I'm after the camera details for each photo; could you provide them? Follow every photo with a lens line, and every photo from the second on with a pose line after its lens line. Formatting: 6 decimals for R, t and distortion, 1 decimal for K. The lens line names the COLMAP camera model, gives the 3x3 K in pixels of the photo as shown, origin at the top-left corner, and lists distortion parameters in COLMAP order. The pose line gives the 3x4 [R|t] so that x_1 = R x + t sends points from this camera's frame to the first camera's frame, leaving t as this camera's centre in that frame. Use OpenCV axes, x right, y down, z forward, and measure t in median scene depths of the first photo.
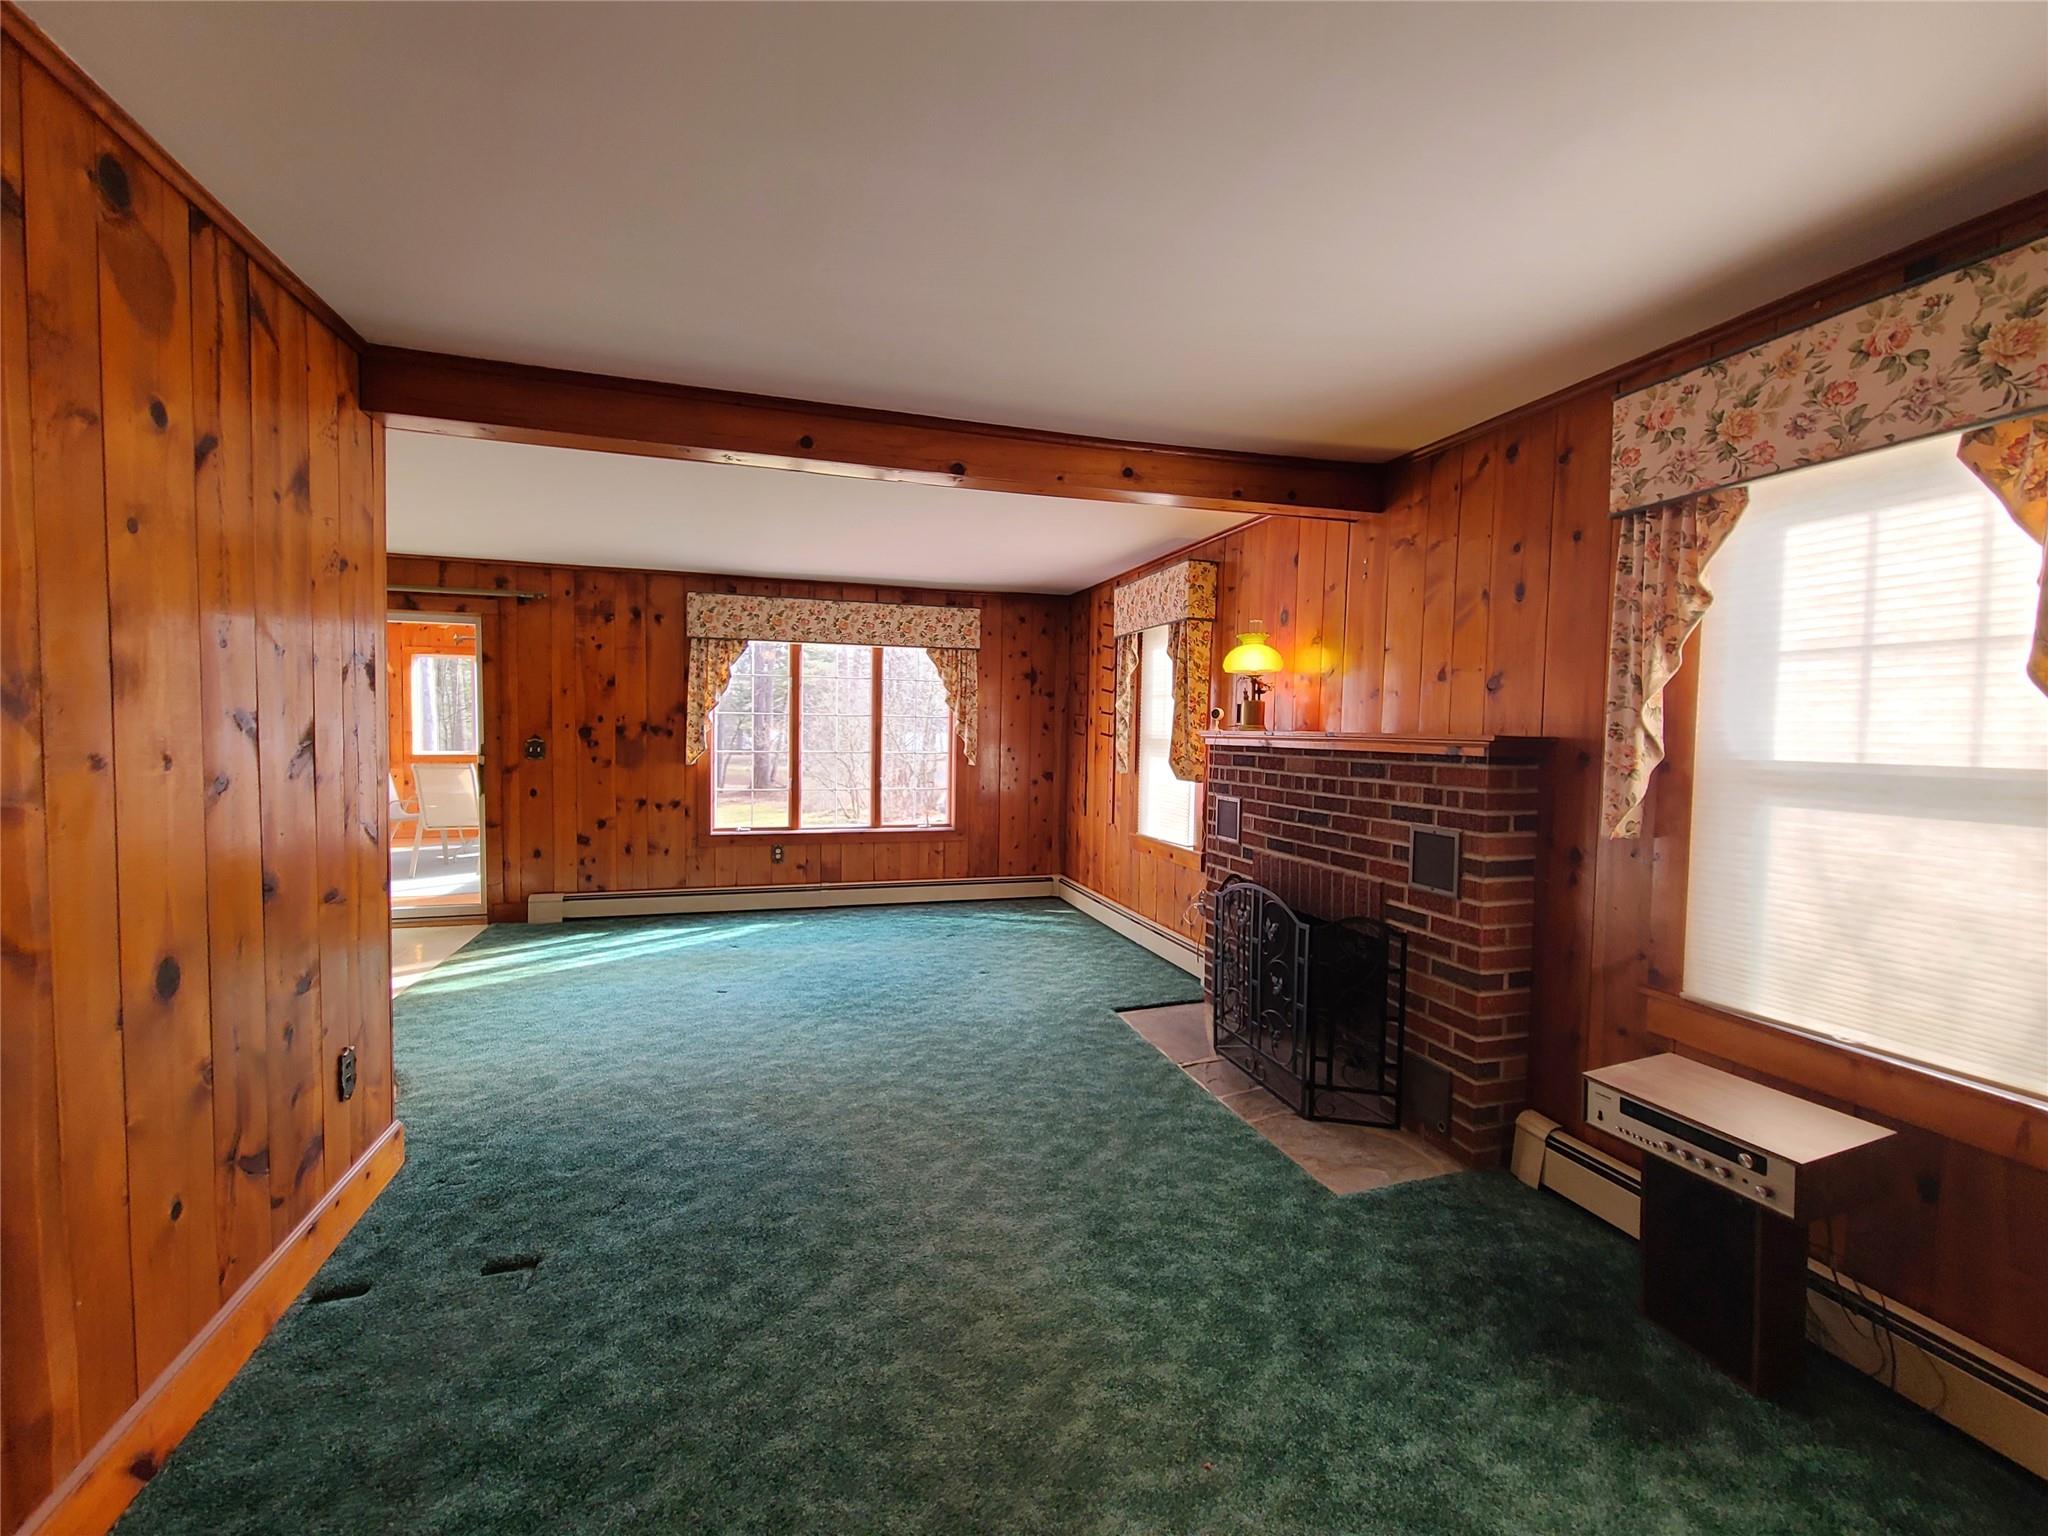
lens RADIAL K [[839.0, 0, 1024.0], [0, 839.0, 768.0], [0, 0, 1]] dist [-0.000064, -0.000069]
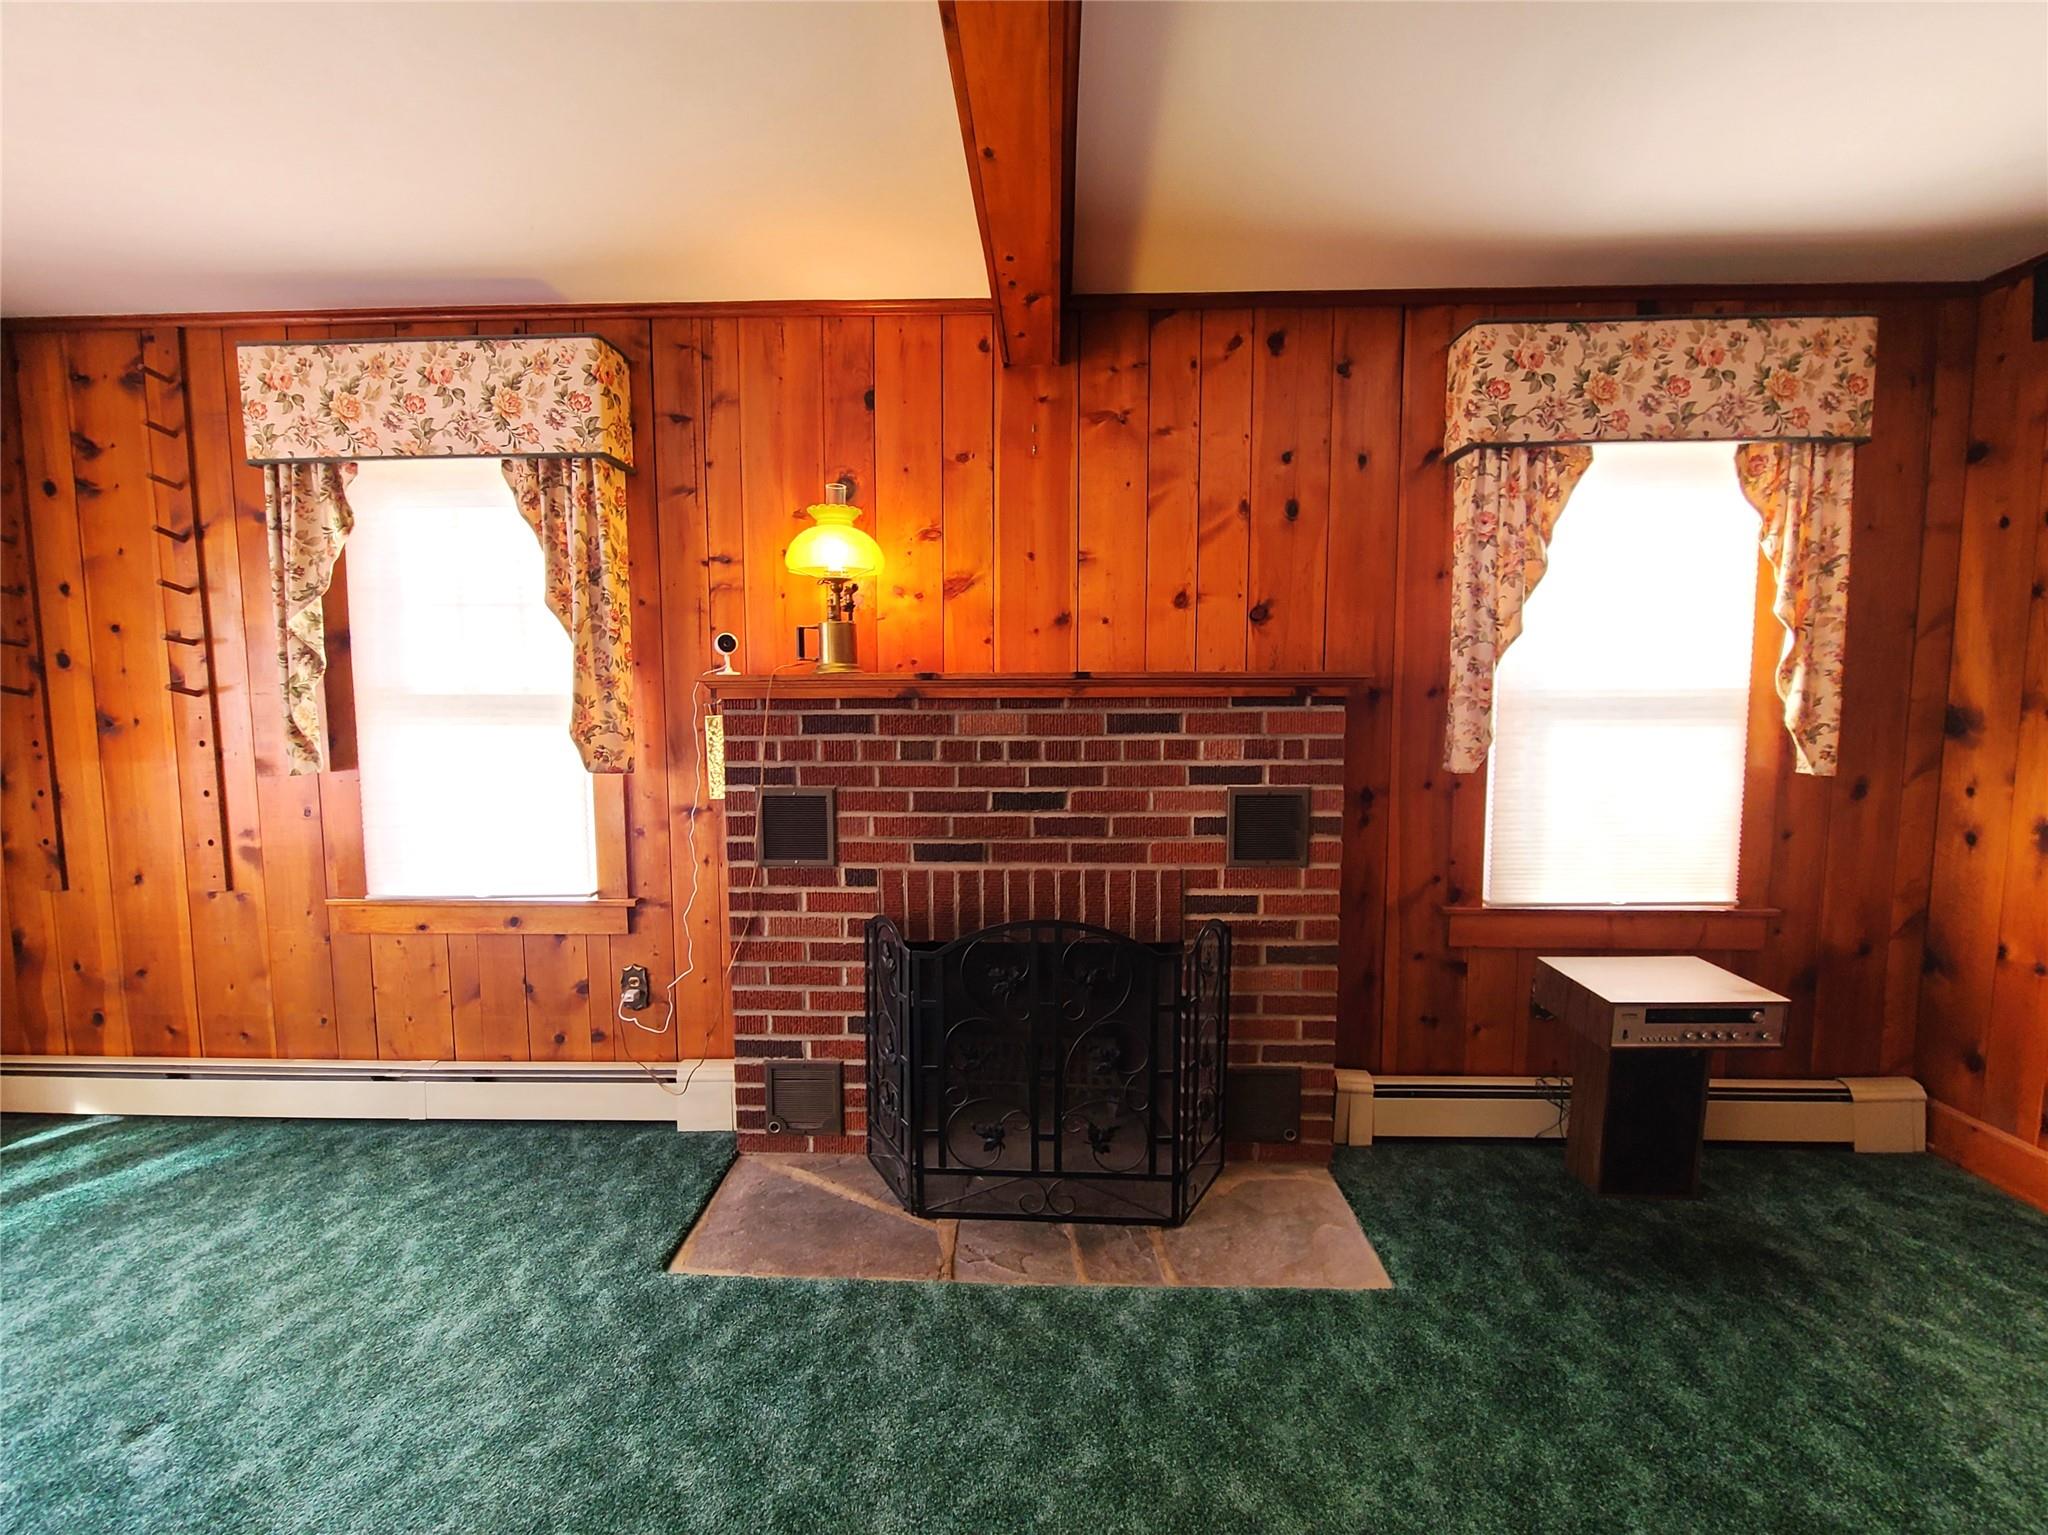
lens RADIAL K [[854.6, 0, 1022.3], [0, 854.6, 768.8], [0, 0, 1]] dist [0.000191, -0.000312]
pose [[0.330181, -0.098953, 0.938717, -0.290329], [0.054214, 0.994836, 0.085799, -0.024330], [-0.942359, 0.022562, 0.333841, 0.754710]]
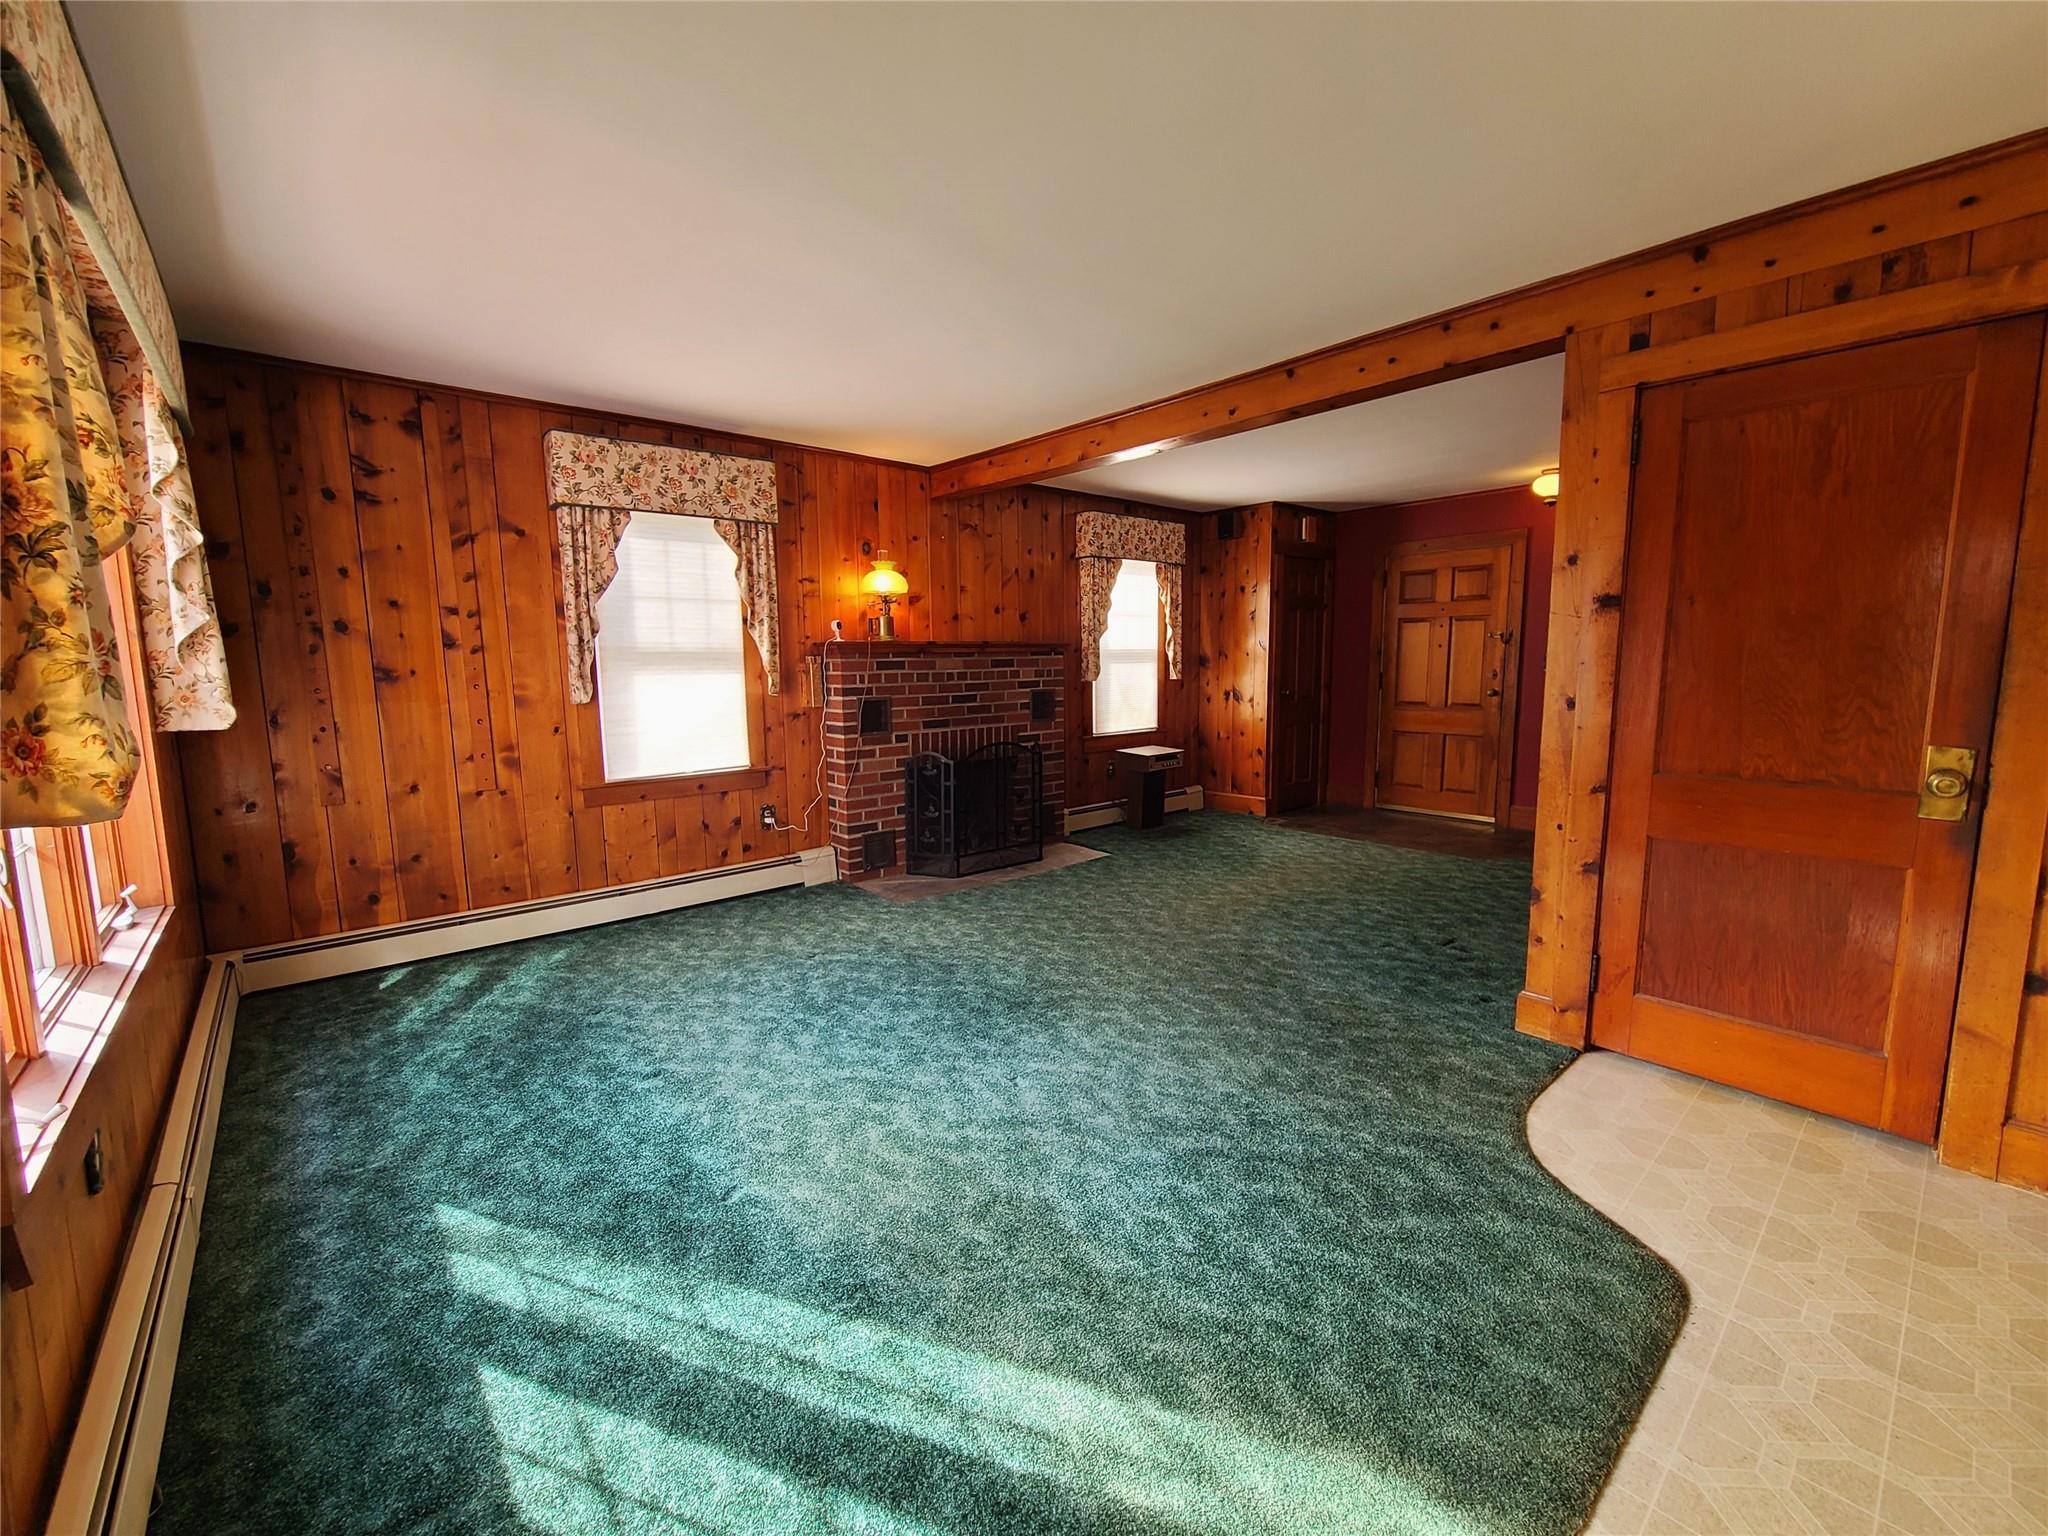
lens RADIAL K [[836.1, 0, 1022.4], [0, 836.1, 767.2], [0, 0, 1]] dist [-0.000225, -0.000941]
pose [[-0.400371, -0.129289, 0.907186, -1.059010], [0.050494, 0.985380, 0.162717, -0.057335], [-0.914961, 0.110955, -0.387990, 1.465709]]
